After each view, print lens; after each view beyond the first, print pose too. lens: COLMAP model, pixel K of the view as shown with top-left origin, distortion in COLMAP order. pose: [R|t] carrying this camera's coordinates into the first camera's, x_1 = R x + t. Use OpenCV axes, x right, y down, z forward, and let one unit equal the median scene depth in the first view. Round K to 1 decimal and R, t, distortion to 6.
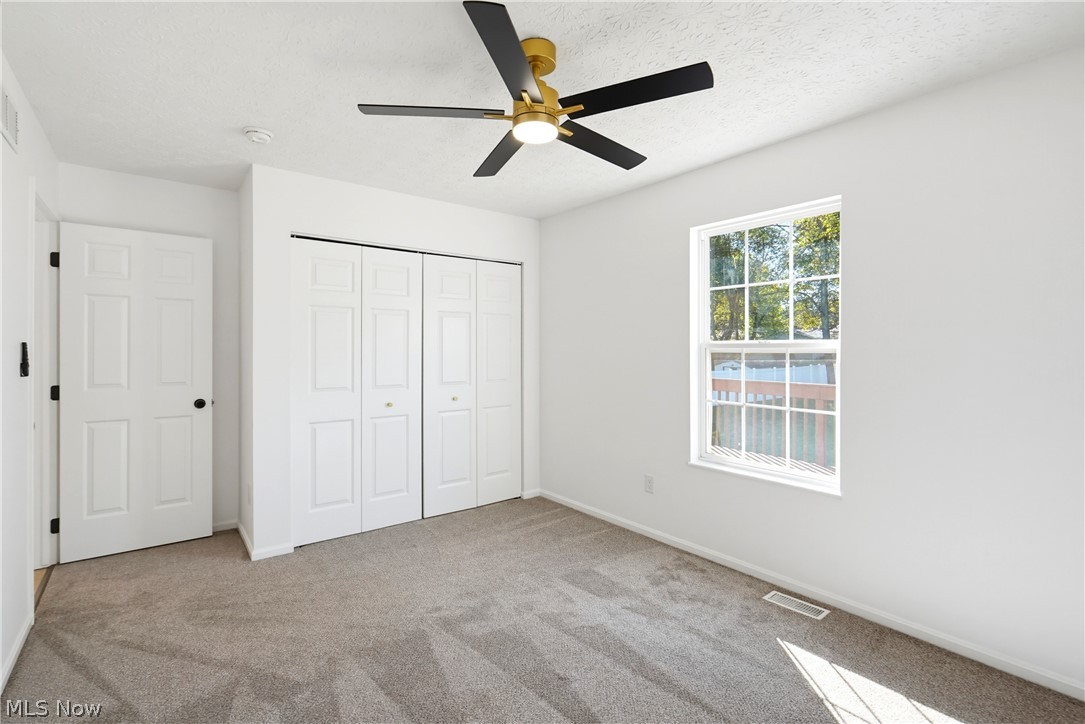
lens RADIAL K [[497.1, 0, 542.5], [0, 497.1, 362.0], [0, 0, 1]] dist [0.000569, 0.000115]
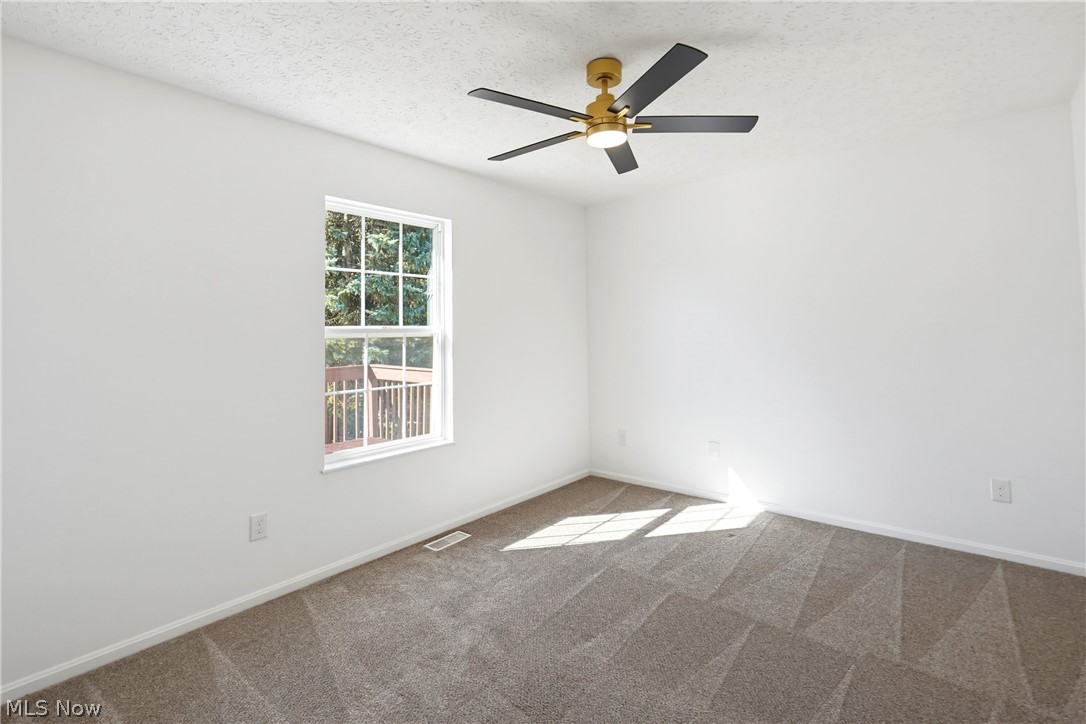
lens RADIAL K [[523.2, 0, 544.6], [0, 523.2, 328.2], [0, 0, 1]] dist [-0.000251, 0.000044]
pose [[-0.201966, 0.005592, 0.979377, -0.809565], [0.043002, 0.999070, 0.003163, -0.031333], [-0.978448, 0.042754, -0.202019, 1.003669]]
